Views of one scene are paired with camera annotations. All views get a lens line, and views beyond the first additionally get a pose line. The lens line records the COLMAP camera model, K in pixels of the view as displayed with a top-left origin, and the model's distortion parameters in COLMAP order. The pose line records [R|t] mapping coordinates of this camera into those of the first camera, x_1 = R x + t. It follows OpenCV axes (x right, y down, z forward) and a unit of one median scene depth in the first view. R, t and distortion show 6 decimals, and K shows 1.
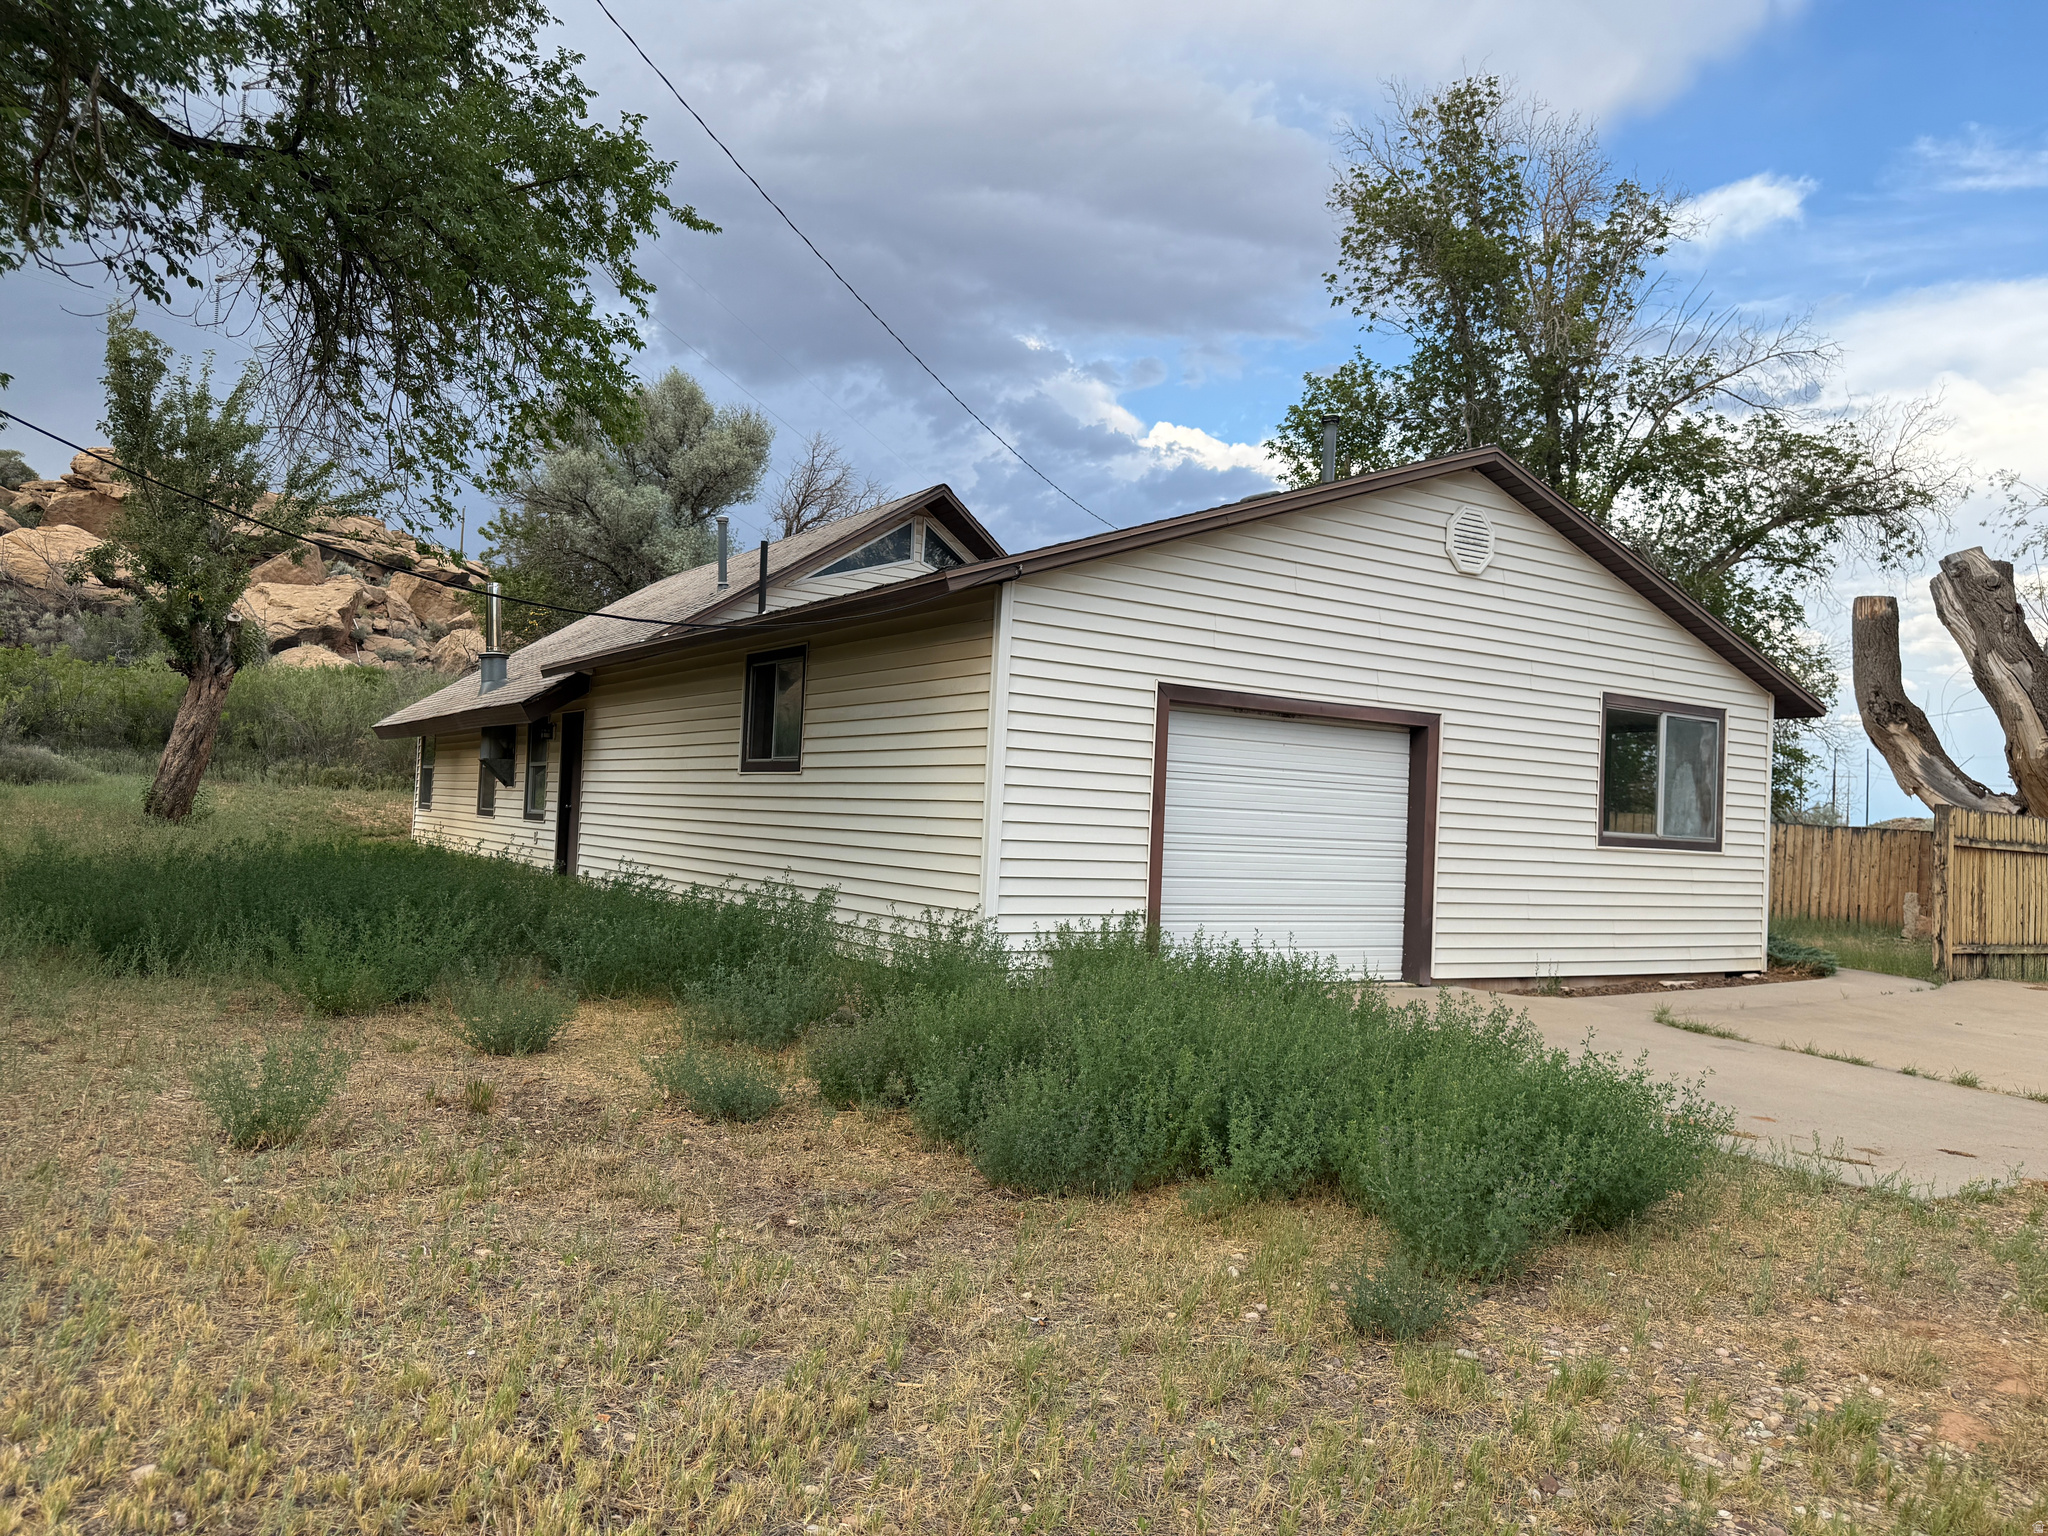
lens RADIAL K [[1449.3, 0, 1022.9], [0, 1449.3, 771.2], [0, 0, 1]] dist [0.002264, 0.000418]
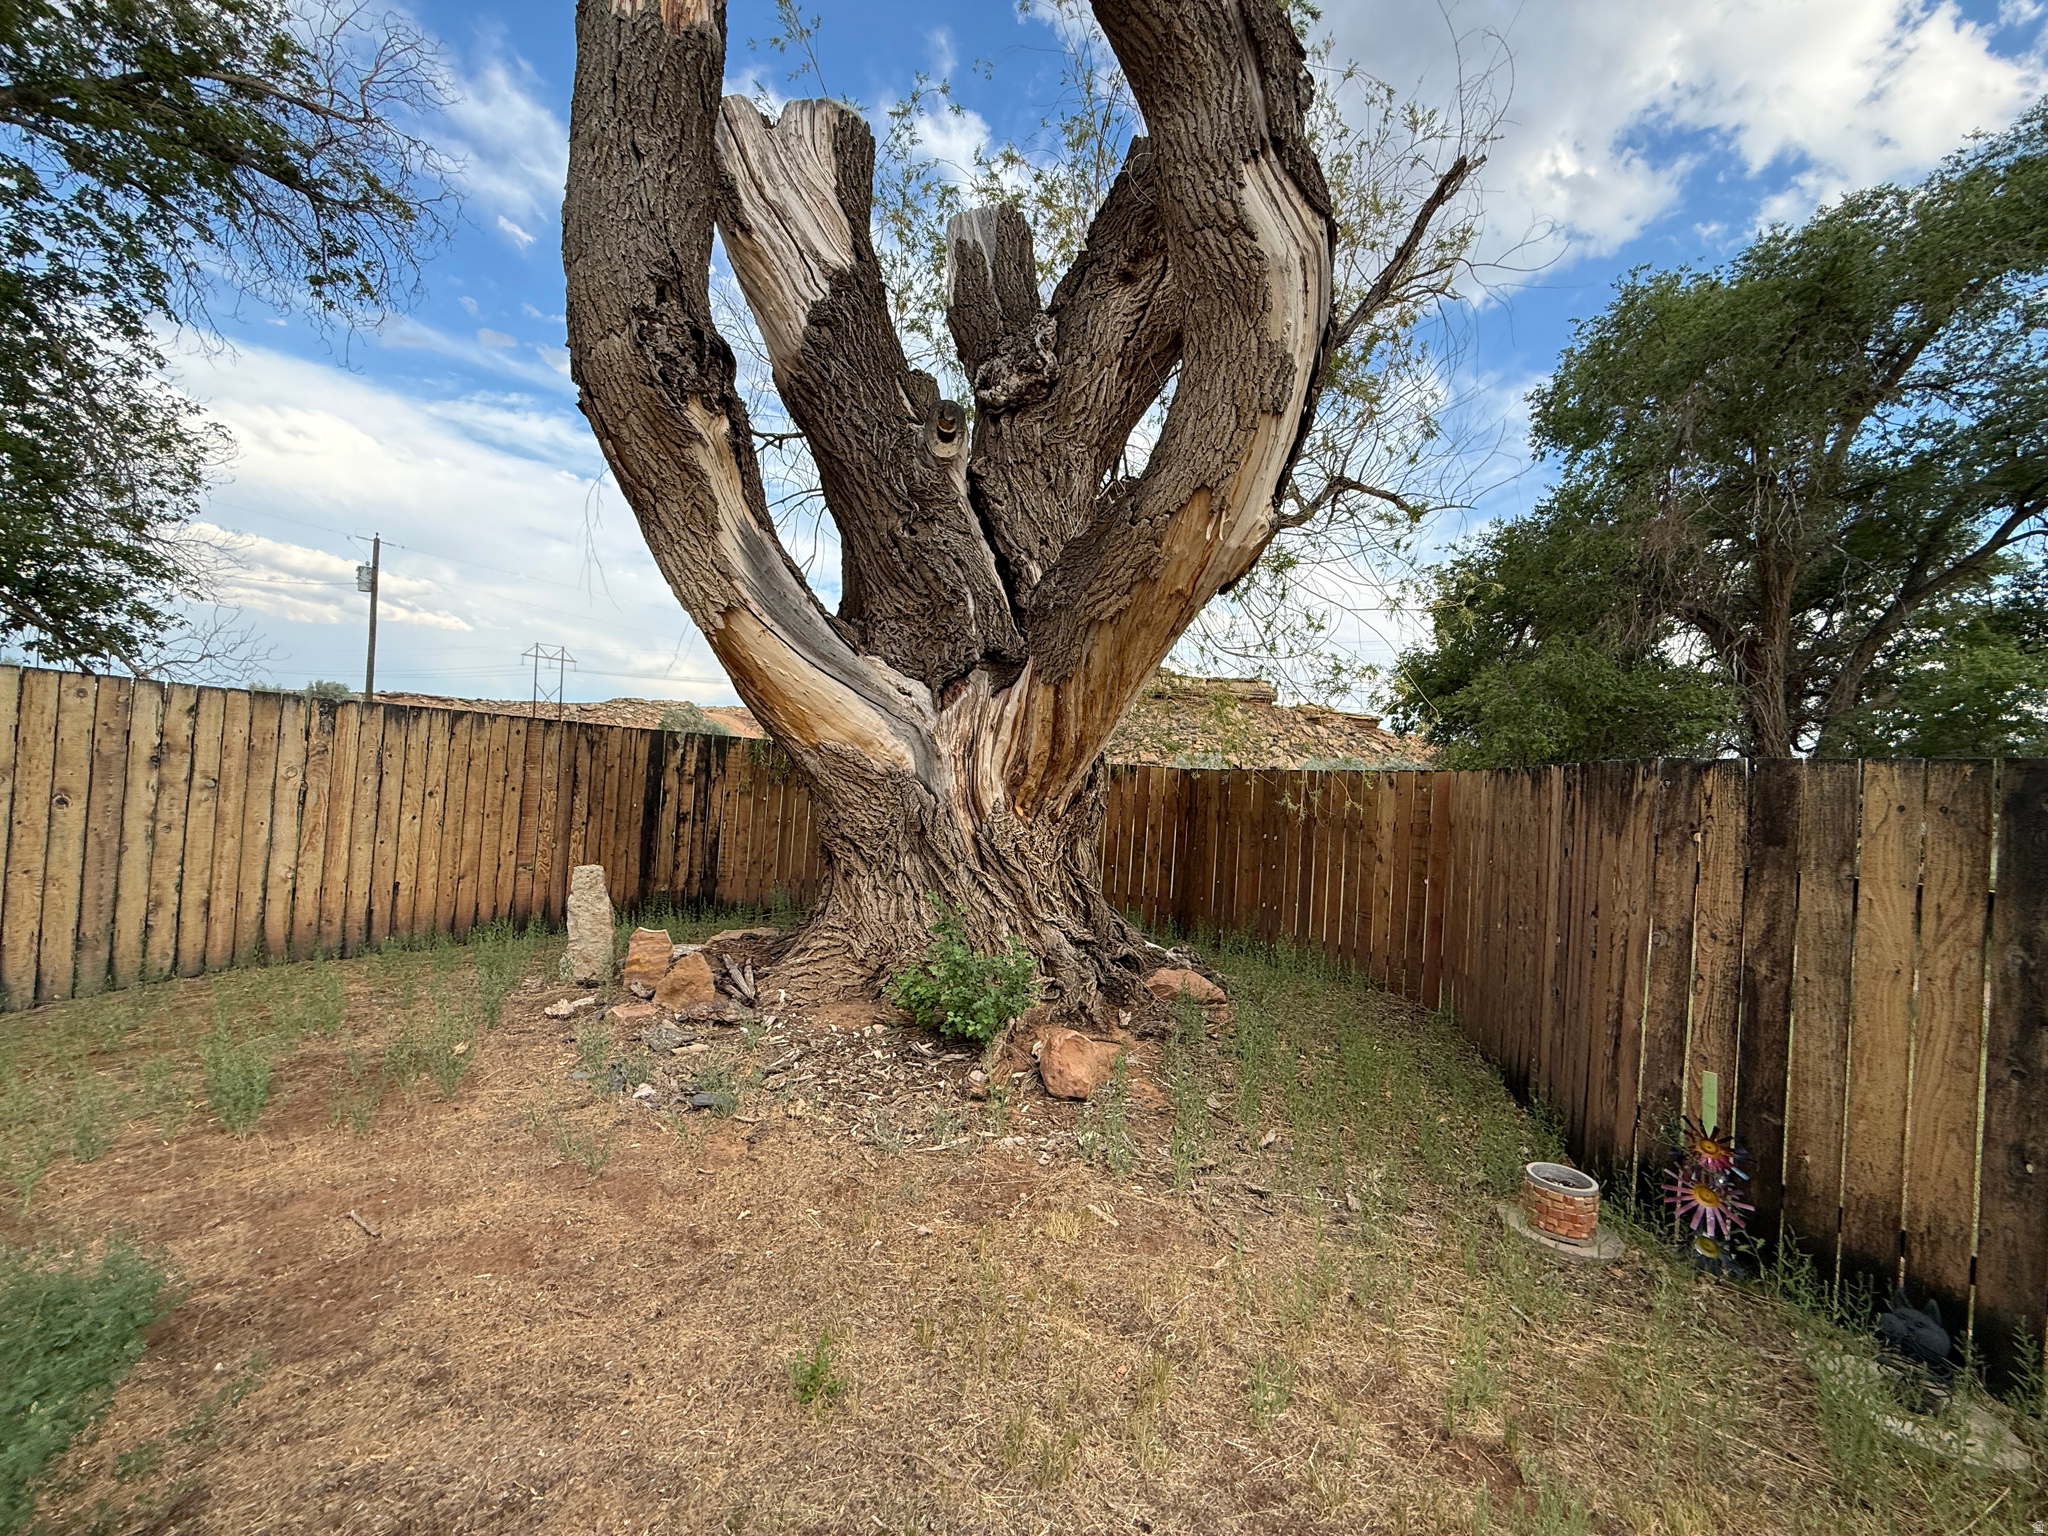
lens RADIAL K [[818.5, 0, 1023.3], [0, 818.5, 767.7], [0, 0, 1]] dist [0.001338, 0.000075]
pose [[0.198351, -0.033998, 0.979541, 0.372298], [-0.079899, 0.995511, 0.050732, 0.029956], [-0.976869, -0.088327, 0.194744, 0.767790]]
